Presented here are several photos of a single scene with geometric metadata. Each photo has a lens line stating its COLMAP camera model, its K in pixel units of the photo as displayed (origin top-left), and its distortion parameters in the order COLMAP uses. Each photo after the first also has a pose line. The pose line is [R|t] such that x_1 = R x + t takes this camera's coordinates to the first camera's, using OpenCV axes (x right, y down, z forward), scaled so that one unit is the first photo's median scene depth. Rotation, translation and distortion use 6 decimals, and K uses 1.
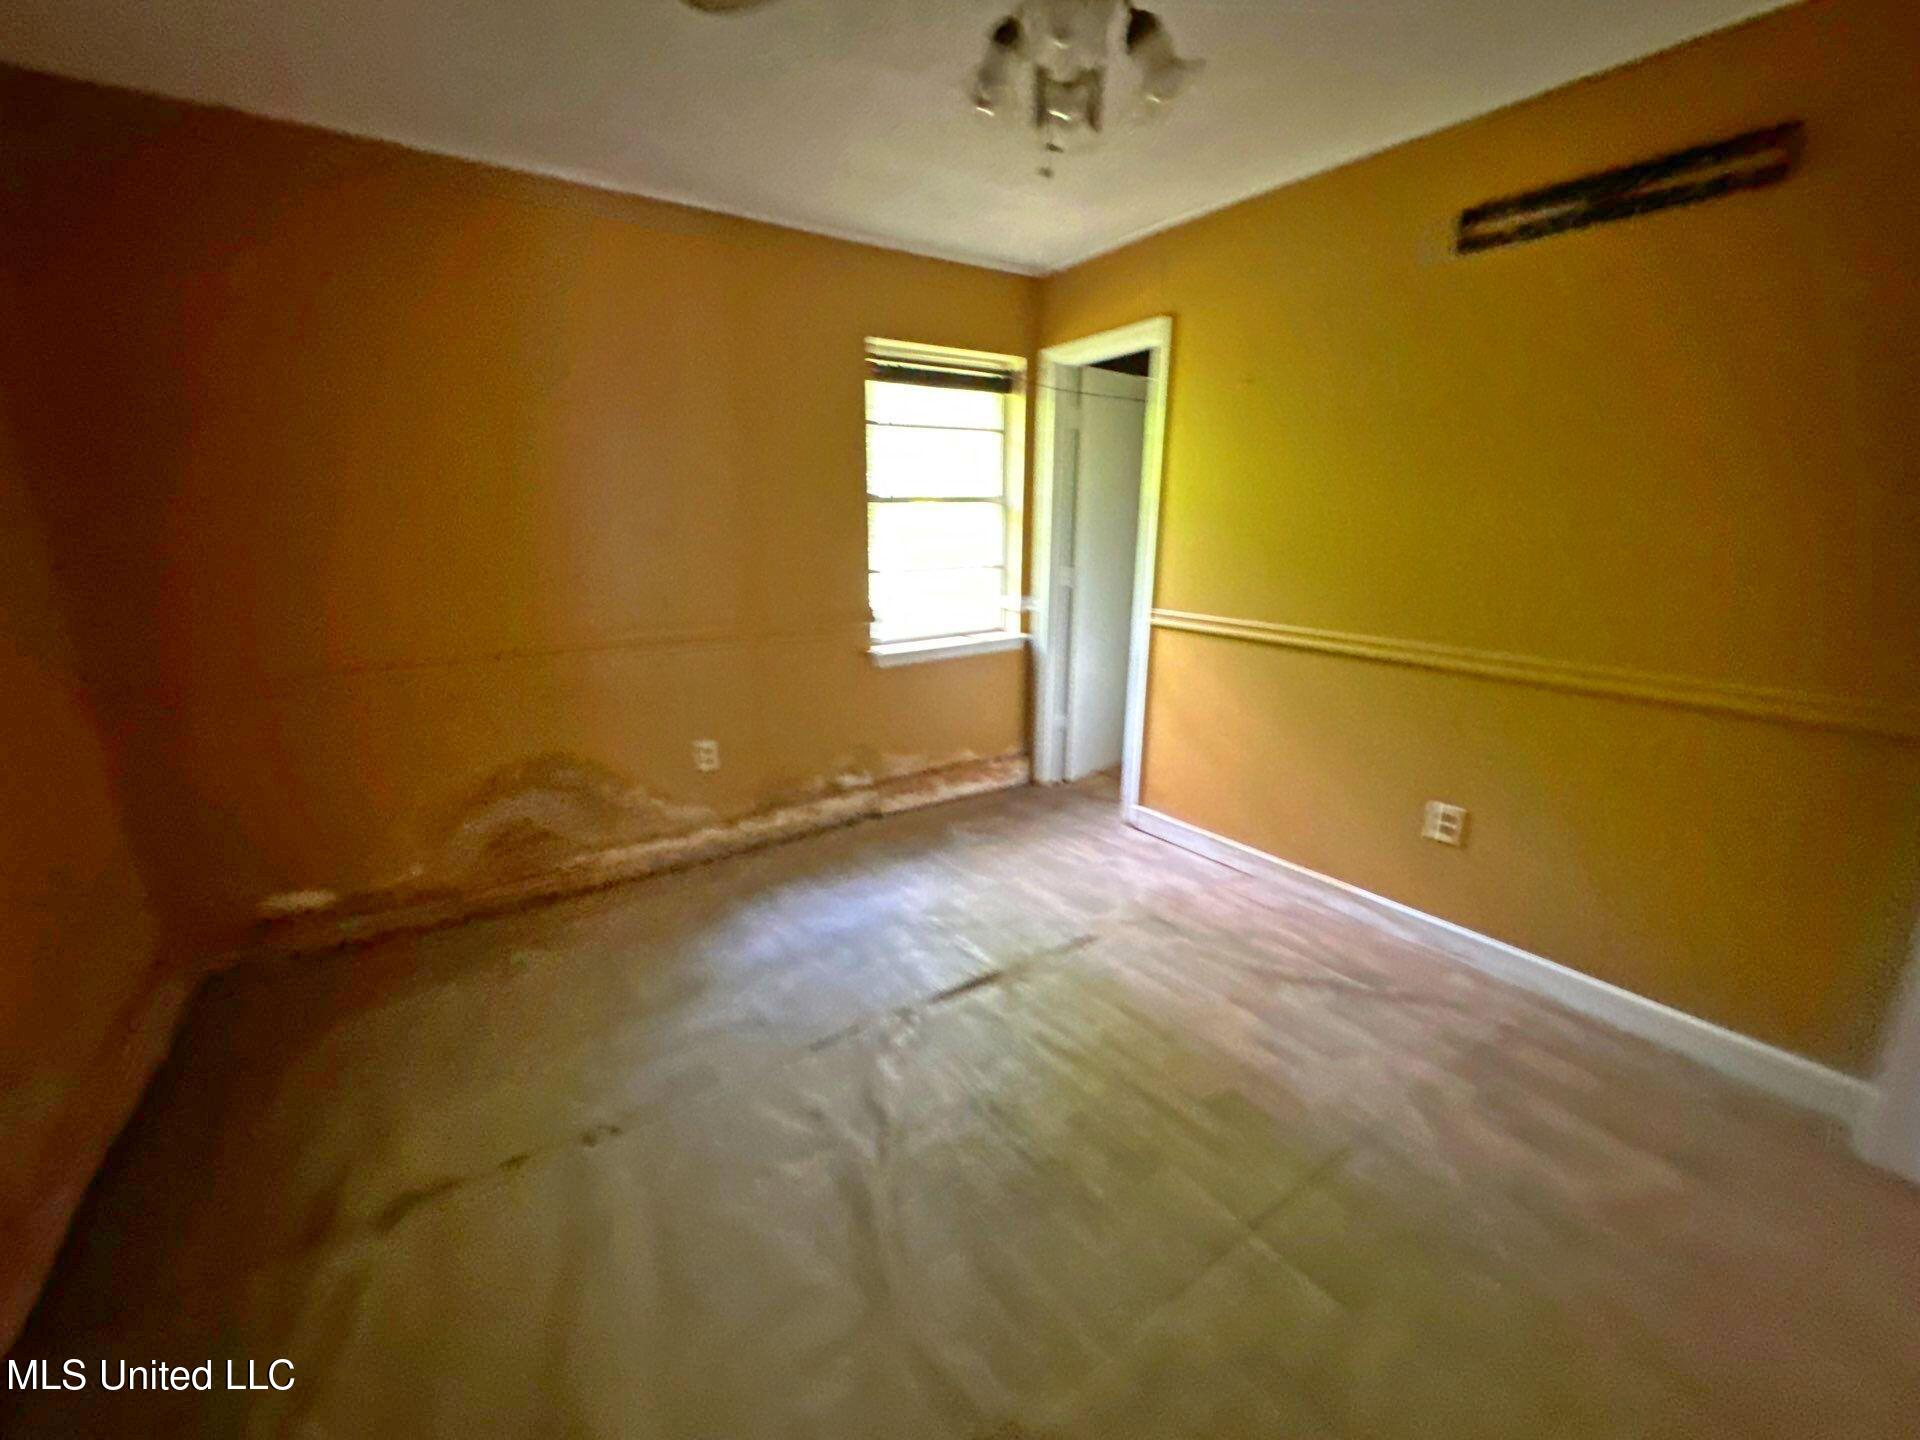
lens RADIAL K [[767.7, 0, 960.0], [0, 767.7, 720.0], [0, 0, 1]] dist [-0.003258, 0.000536]
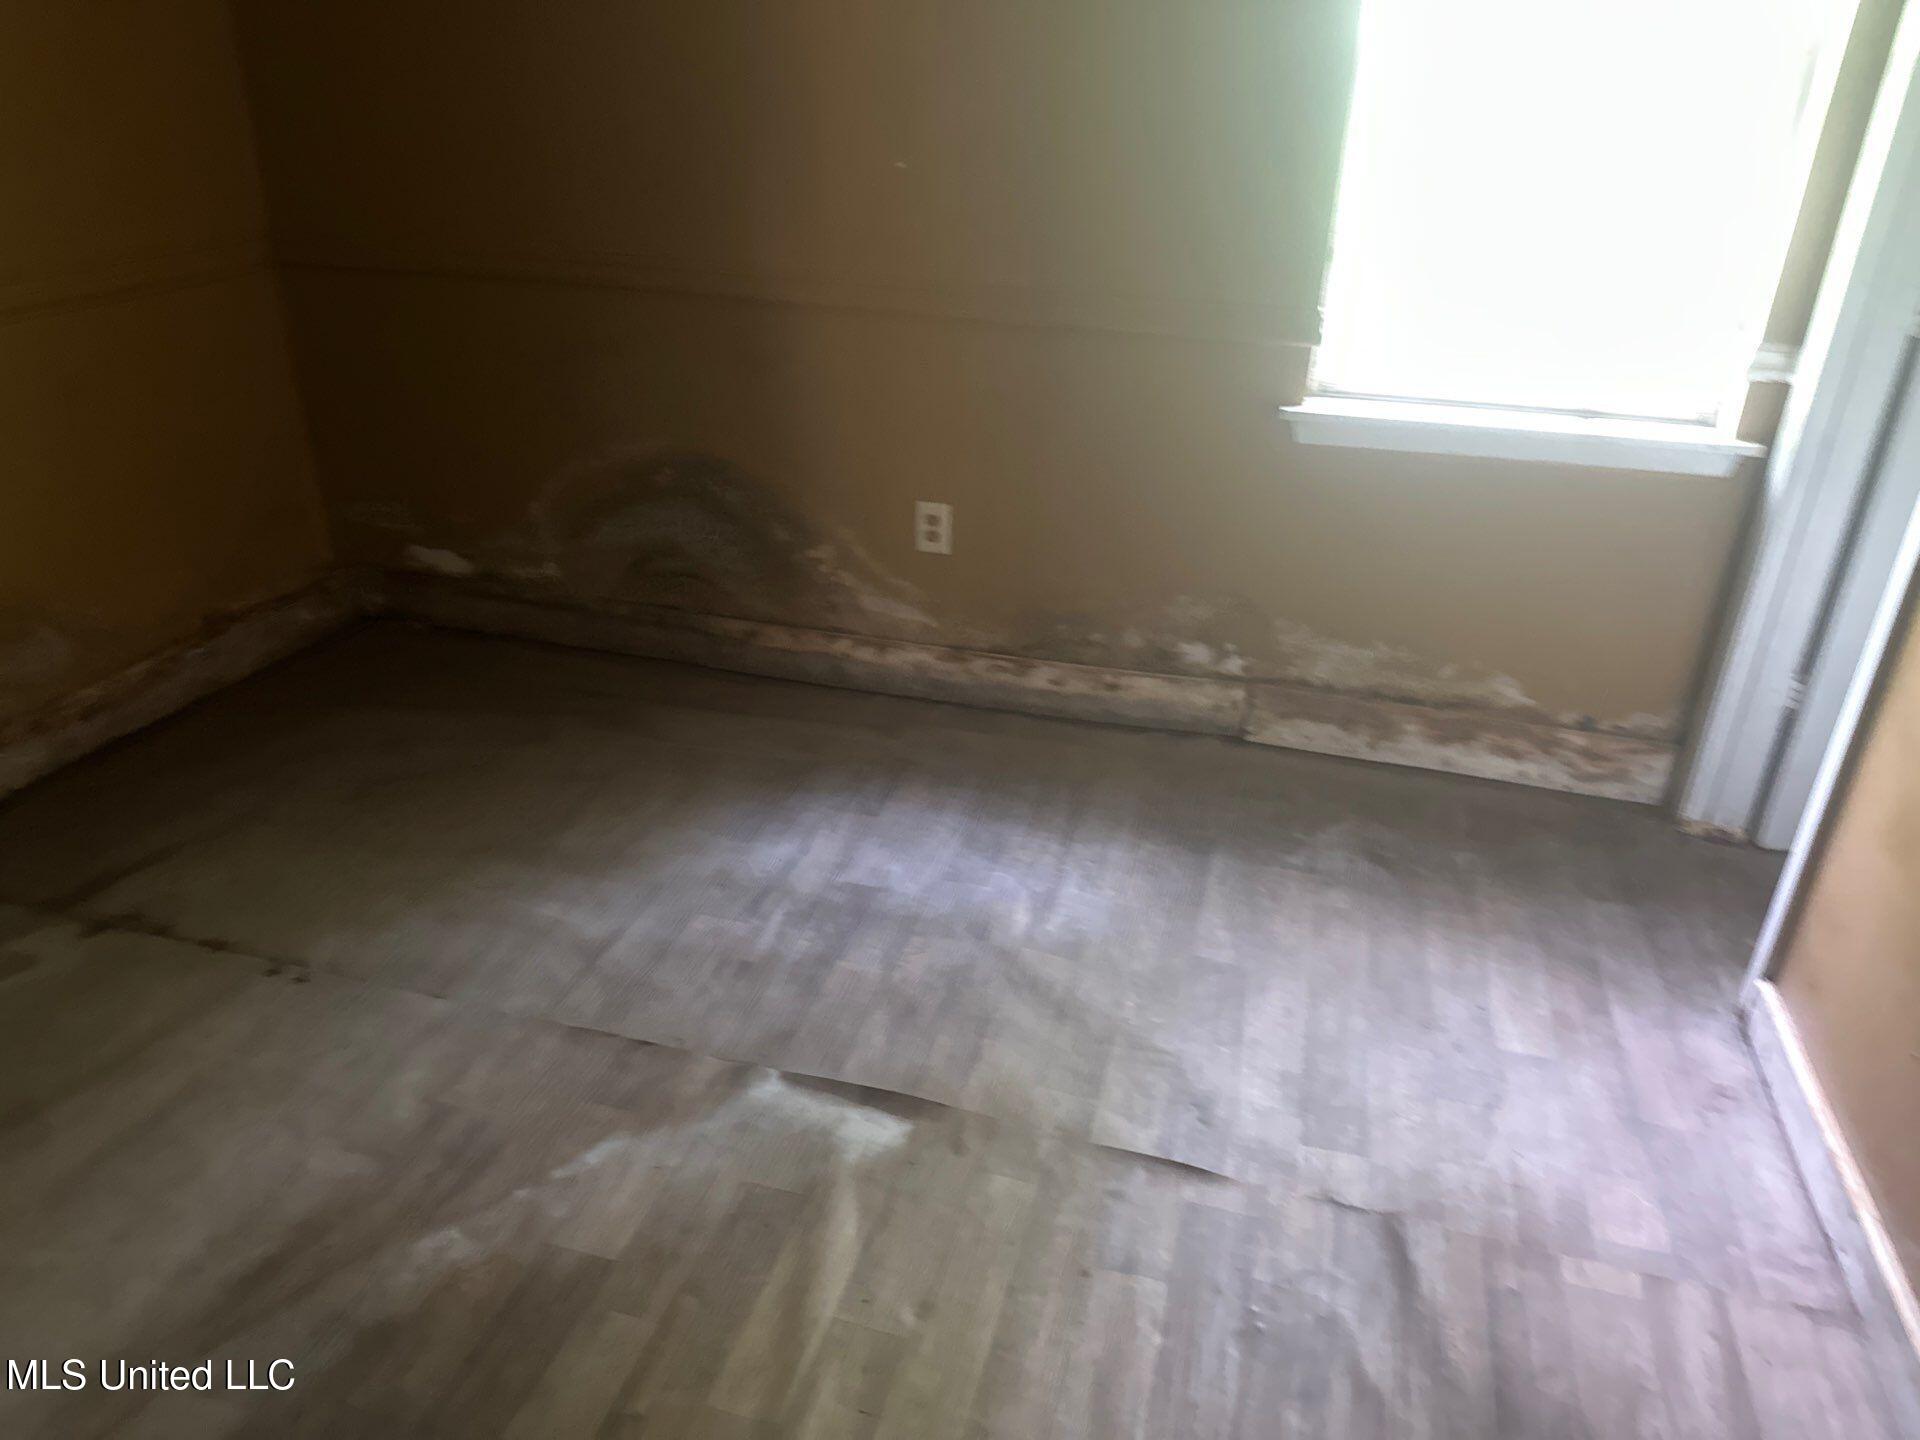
lens RADIAL K [[1320.7, 0, 965.4], [0, 1320.7, 684.7], [0, 0, 1]] dist [0.016830, -0.000944]
pose [[0.644104, 0.345628, -0.682401, 0.403098], [-0.223749, 0.938211, 0.264000, -0.109679], [0.731482, -0.017357, 0.681640, 0.335456]]
